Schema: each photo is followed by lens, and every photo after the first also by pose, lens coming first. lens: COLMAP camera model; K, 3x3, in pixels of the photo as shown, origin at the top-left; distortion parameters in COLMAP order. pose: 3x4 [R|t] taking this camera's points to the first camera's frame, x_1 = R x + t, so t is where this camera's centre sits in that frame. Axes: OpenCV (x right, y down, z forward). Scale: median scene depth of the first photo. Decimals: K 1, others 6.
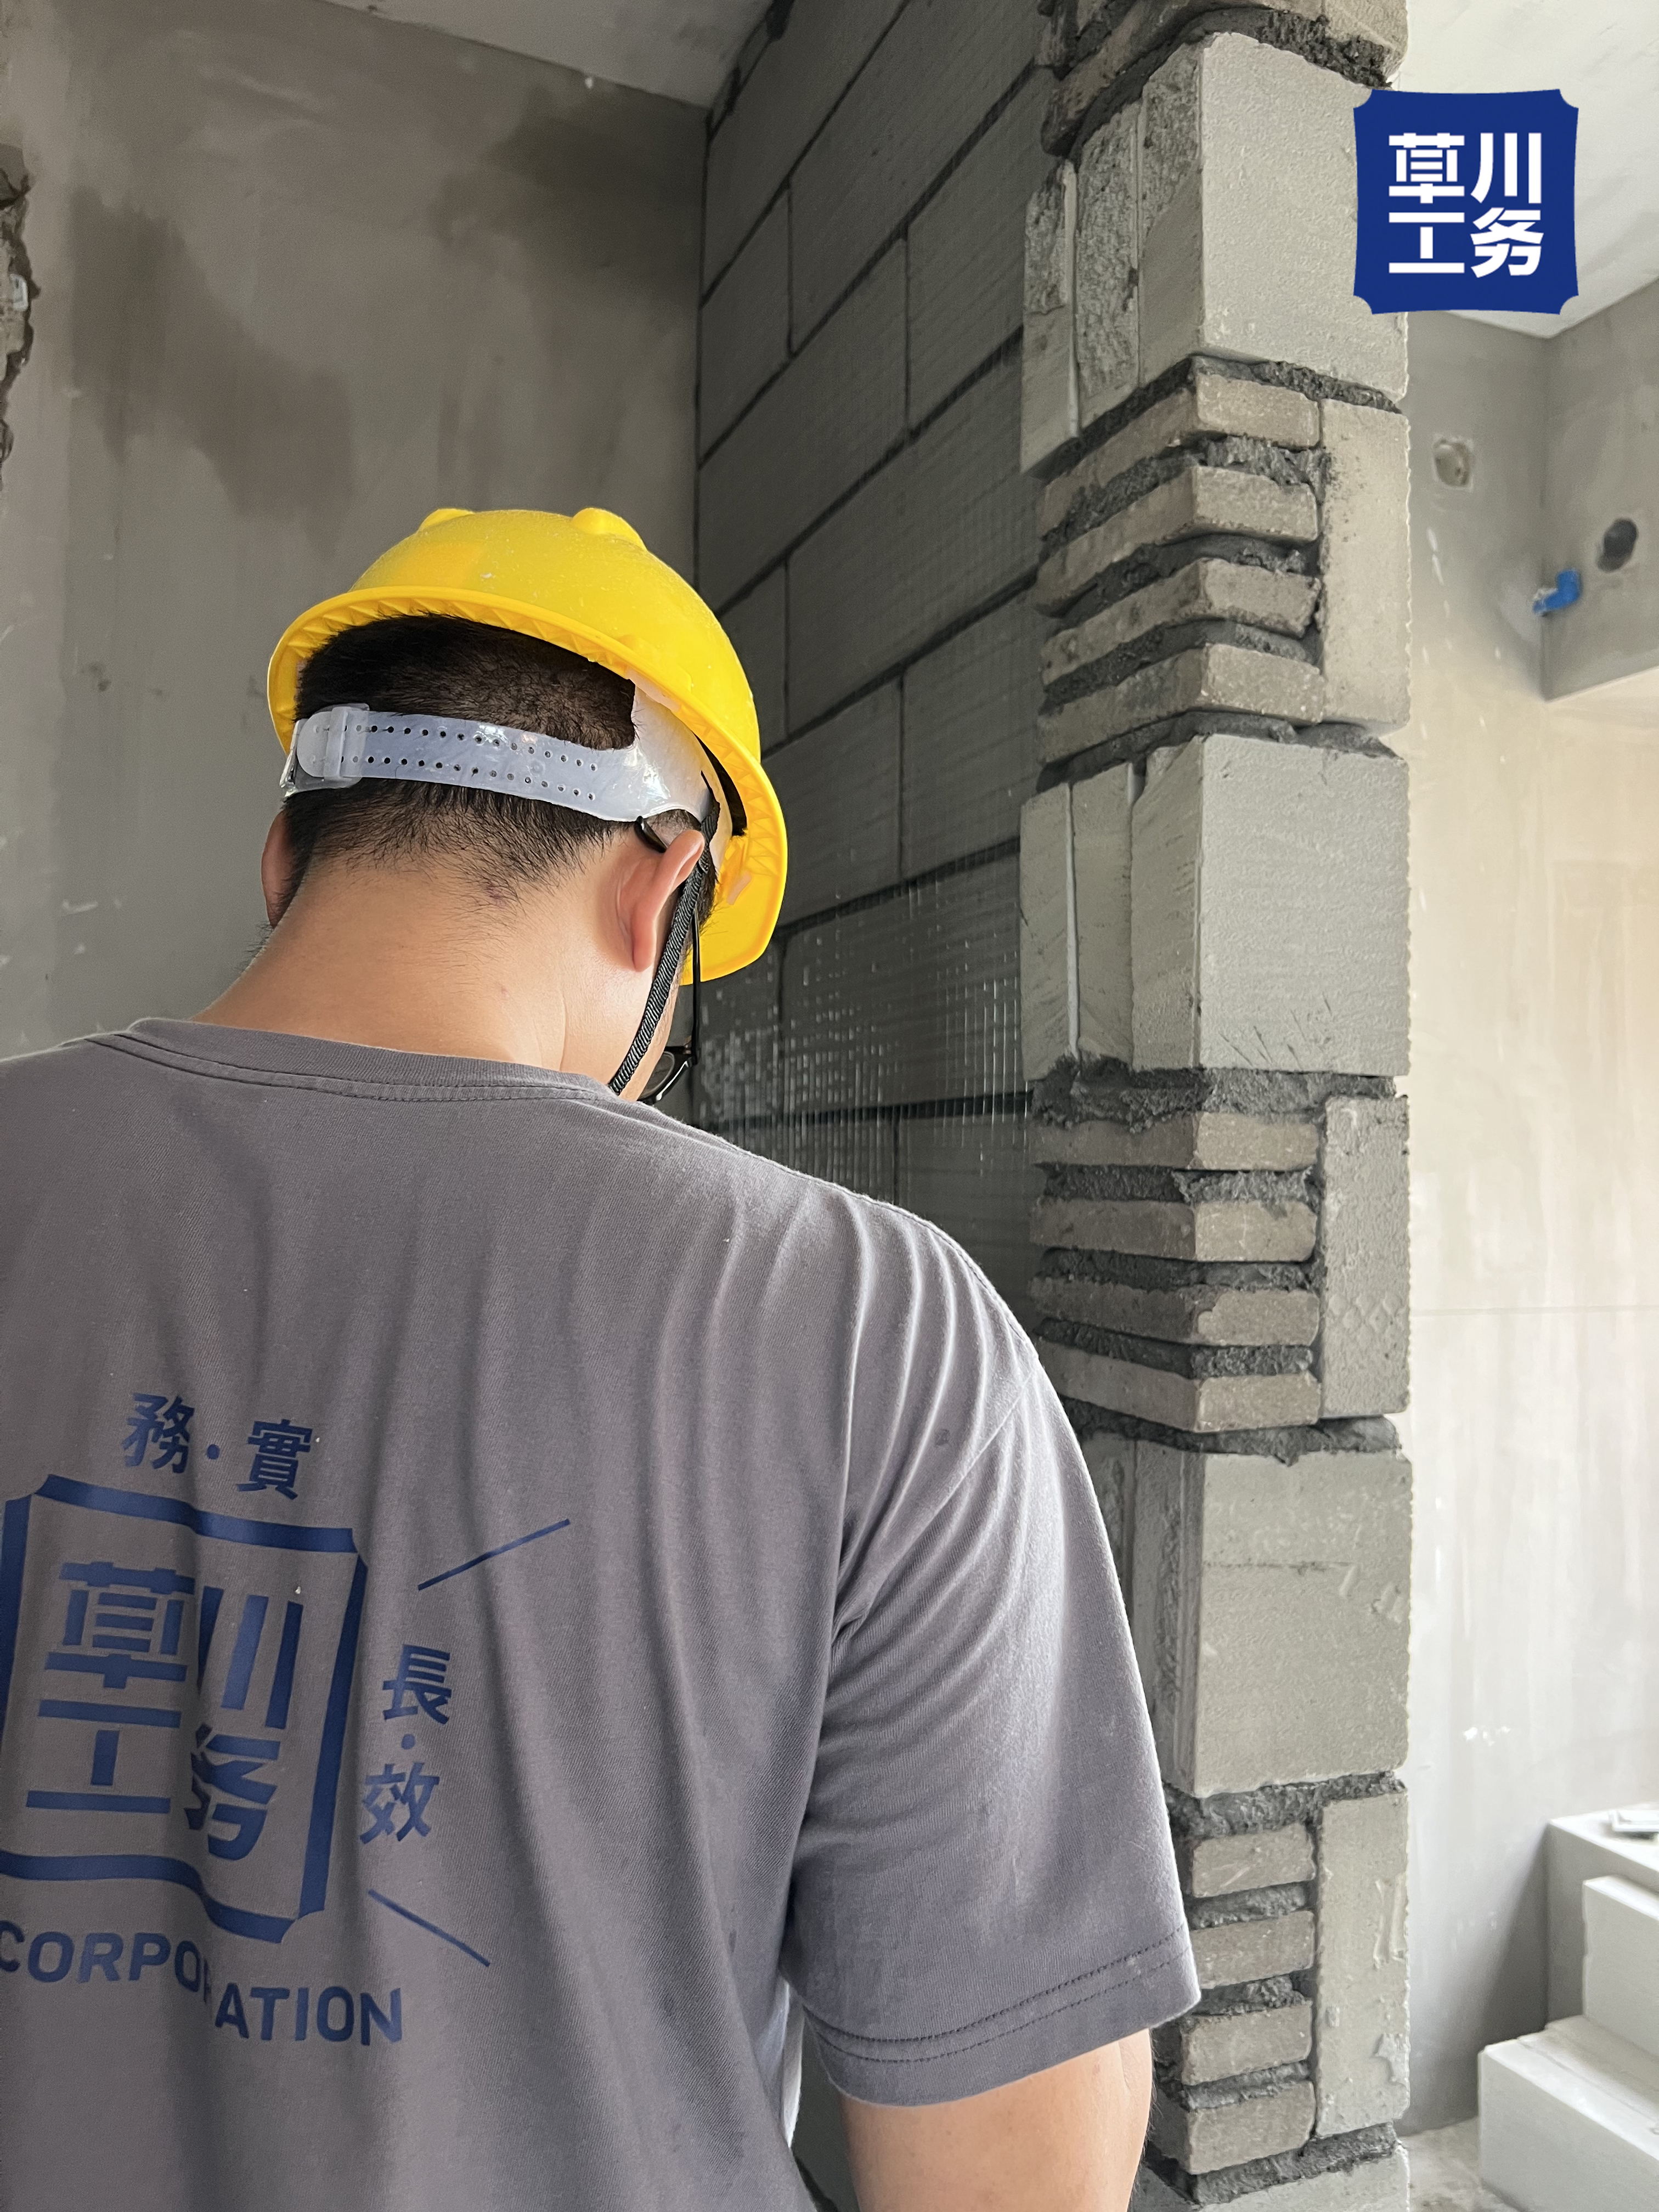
lens RADIAL K [[1672.8, 0, 834.1], [0, 1672.8, 1113.4], [0, 0, 1]] dist [0.039279, -0.035234]
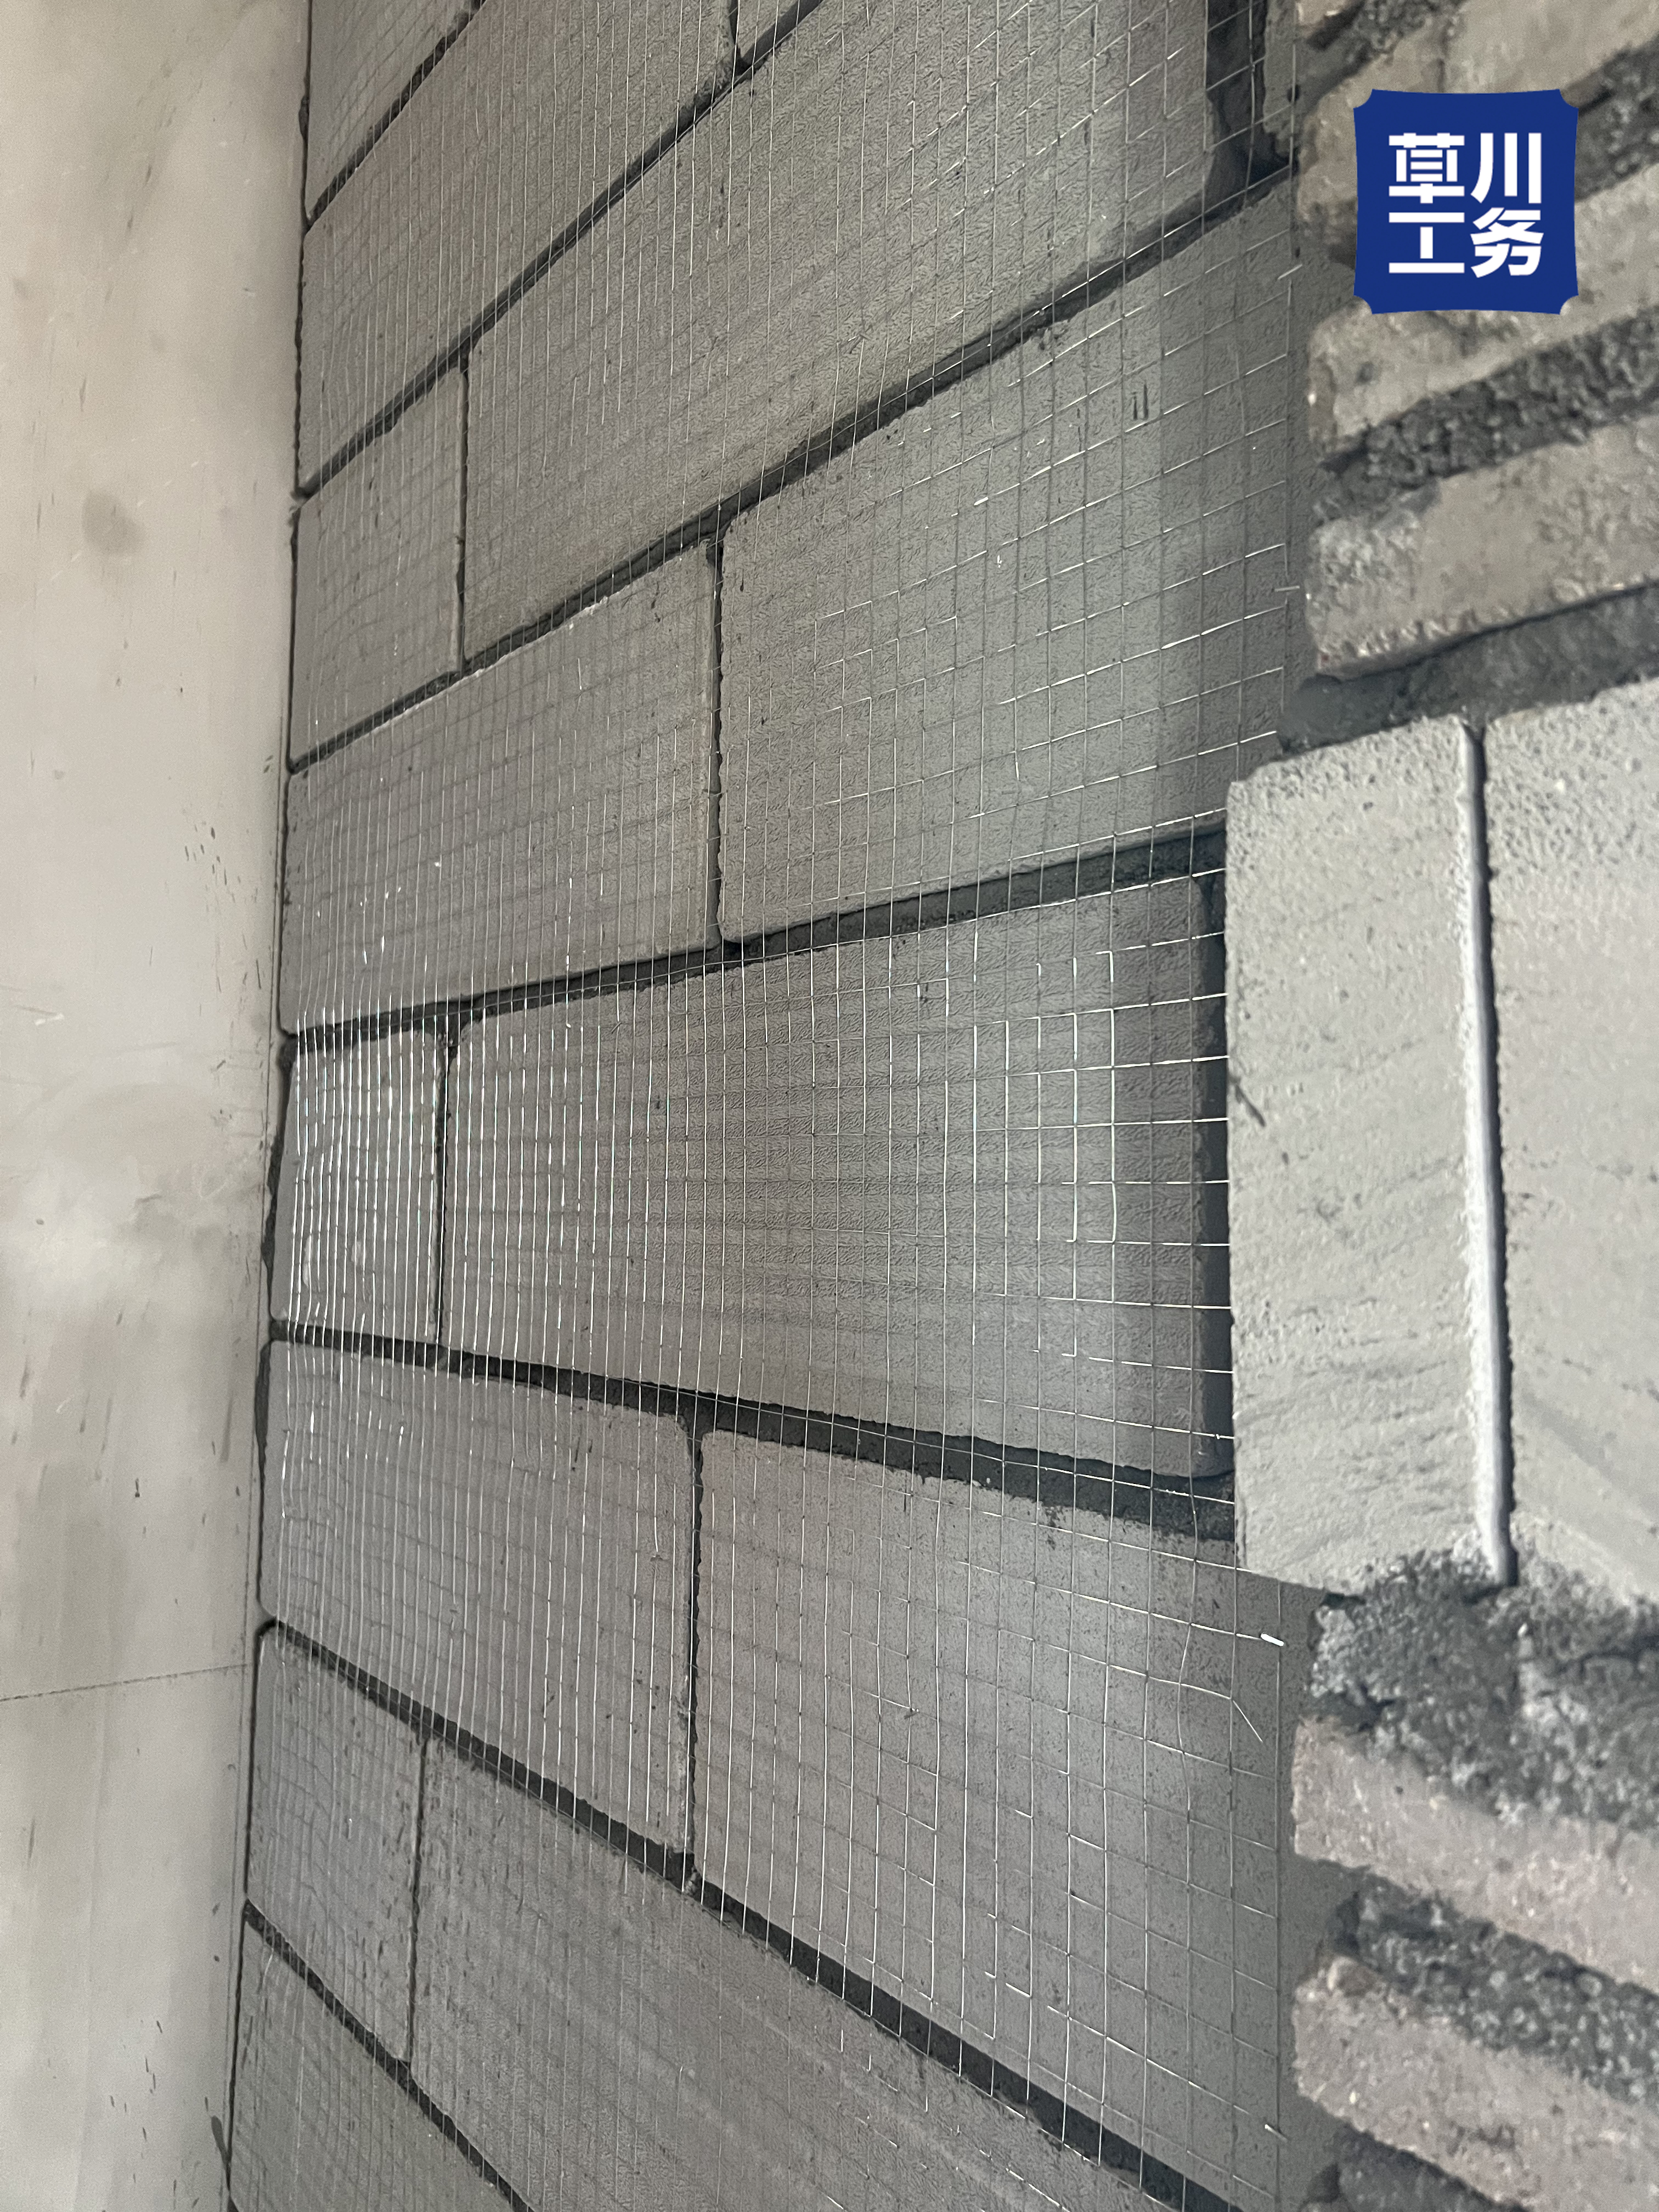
lens RADIAL K [[1668.7, 0, 833.4], [0, 1668.7, 1109.3], [0, 0, 1]] dist [0.026954, -0.021861]
pose [[0.973305, 0.018143, 0.228795, -0.038095], [-0.014554, 0.999743, -0.017367, -0.080345], [-0.229052, 0.013573, 0.973320, 0.505049]]
